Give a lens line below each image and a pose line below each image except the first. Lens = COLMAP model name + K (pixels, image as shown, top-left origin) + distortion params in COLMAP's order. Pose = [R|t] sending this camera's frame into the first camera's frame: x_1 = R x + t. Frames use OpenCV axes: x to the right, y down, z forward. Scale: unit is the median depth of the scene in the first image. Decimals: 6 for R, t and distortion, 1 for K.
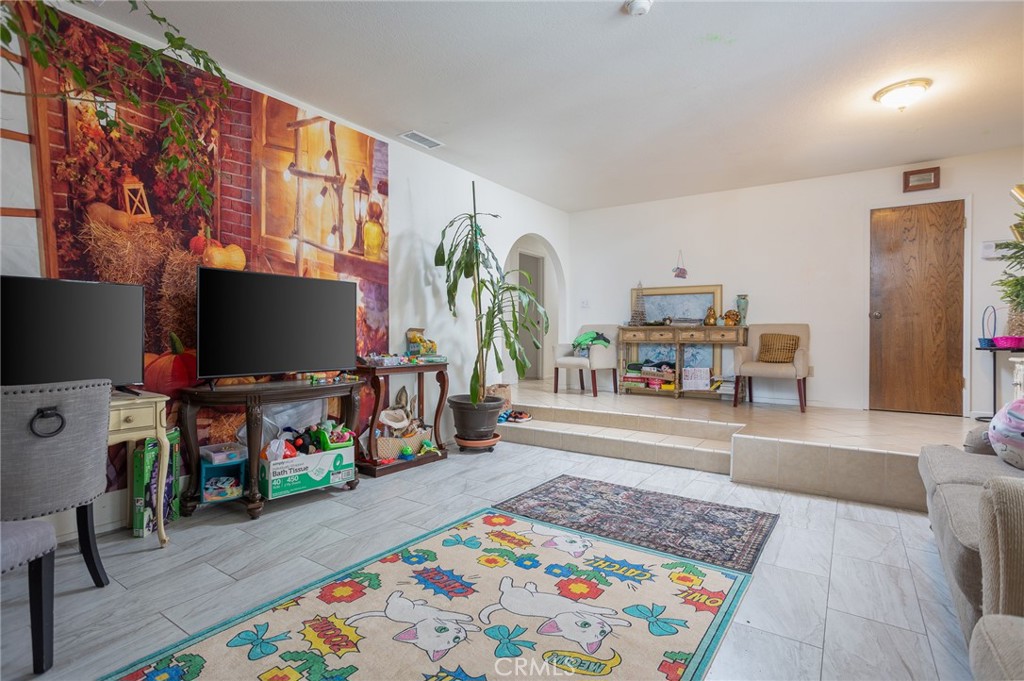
lens RADIAL K [[505.3, 0, 508.7], [0, 505.3, 337.6], [0, 0, 1]] dist [-0.047907, 0.030953]
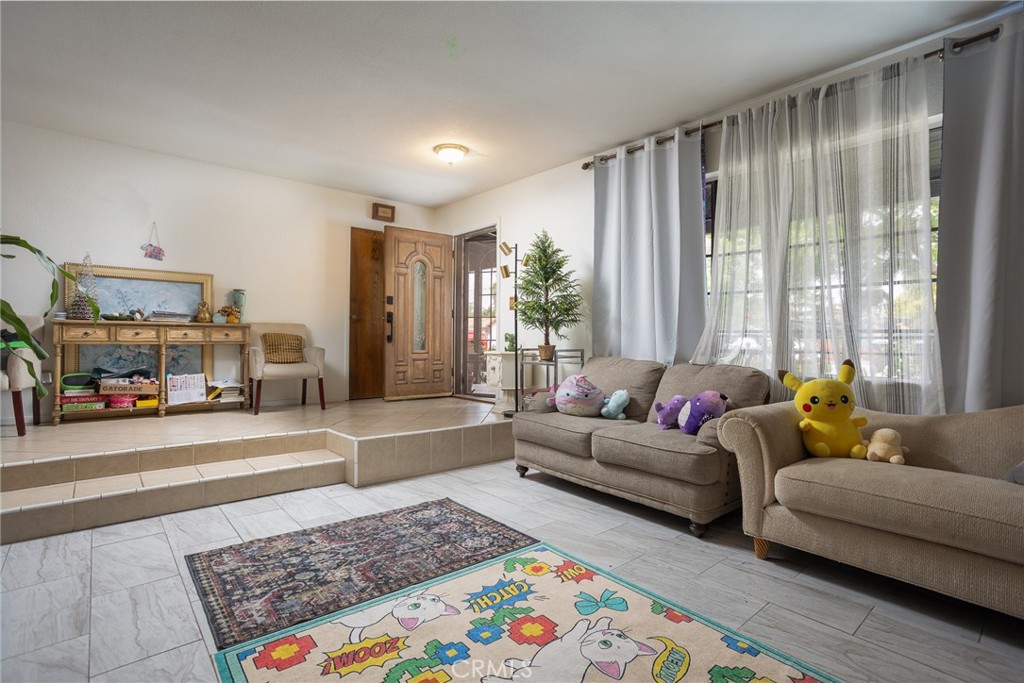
lens RADIAL K [[494.2, 0, 516.6], [0, 494.2, 342.8], [0, 0, 1]] dist [-0.063360, 0.046344]
pose [[0.244971, -0.010189, 0.969477, -0.454794], [-0.005806, 0.999911, 0.011976, -0.006008], [-0.969513, -0.008562, 0.244890, 0.547204]]
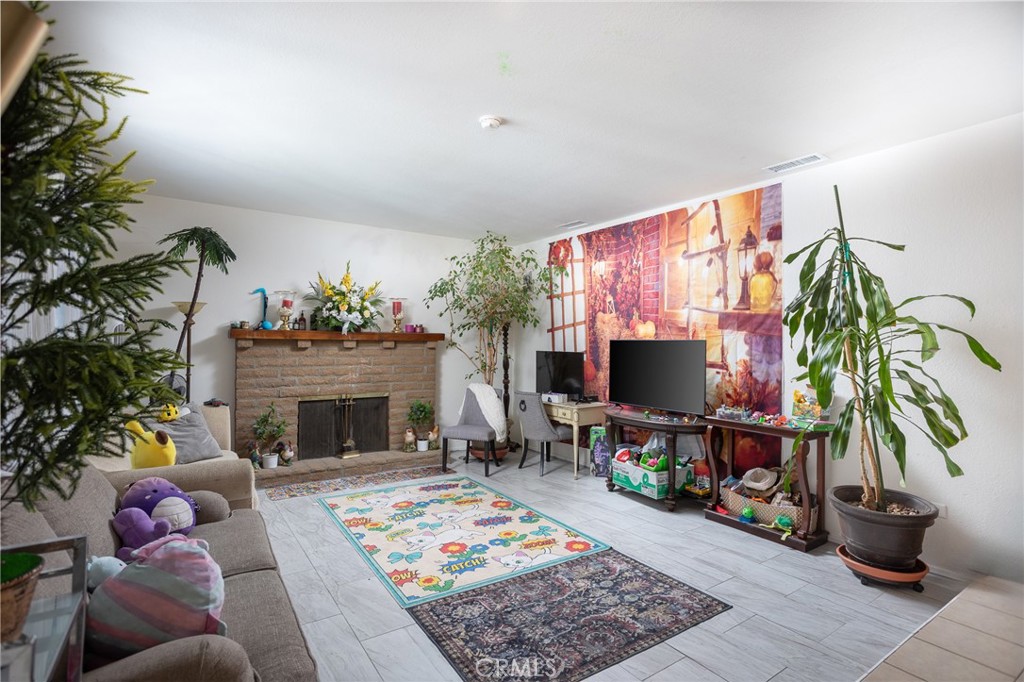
lens RADIAL K [[505.3, 0, 508.7], [0, 505.3, 338.1], [0, 0, 1]] dist [-0.047907, 0.030953]
pose [[-0.366371, -0.015147, -0.930345, 1.060369], [-0.017409, 0.999804, -0.009423, -0.110118], [0.930306, 0.012744, -0.366563, 1.164121]]
